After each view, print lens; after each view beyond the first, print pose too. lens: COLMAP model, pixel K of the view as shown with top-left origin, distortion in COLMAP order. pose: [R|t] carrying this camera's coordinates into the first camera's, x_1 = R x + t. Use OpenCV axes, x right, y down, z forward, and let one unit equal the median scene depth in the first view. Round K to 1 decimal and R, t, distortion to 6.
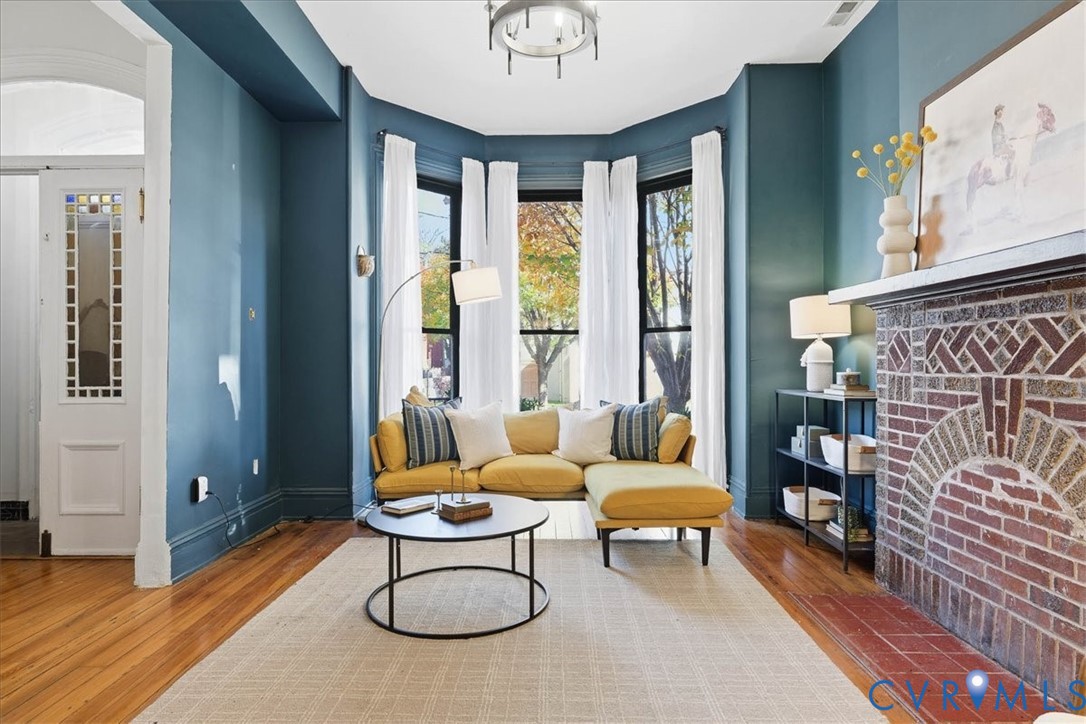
lens RADIAL K [[649.5, 0, 545.6], [0, 649.5, 364.1], [0, 0, 1]] dist [-0.003067, -0.000274]
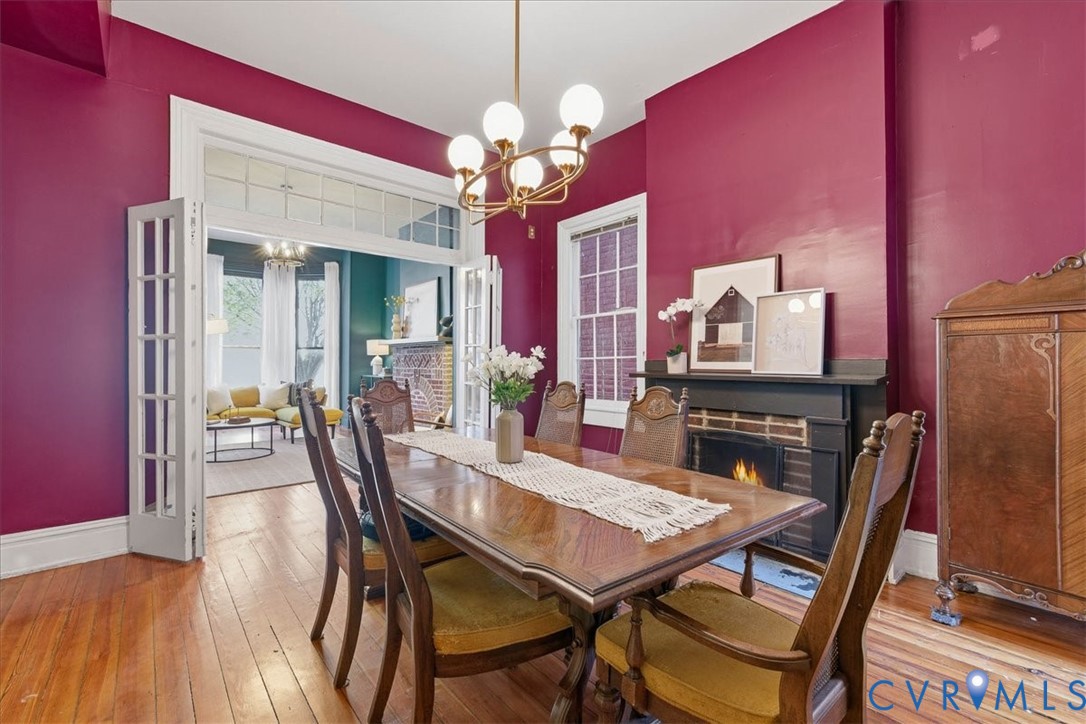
lens RADIAL K [[470.3, 0, 547.1], [0, 470.3, 353.2], [0, 0, 1]] dist [0.001235, 0.000261]
pose [[0.765602, 0.015511, 0.643128, -0.284783], [-0.001055, 0.999738, -0.022856, -0.004954], [-0.643314, 0.016820, 0.765418, -0.916646]]
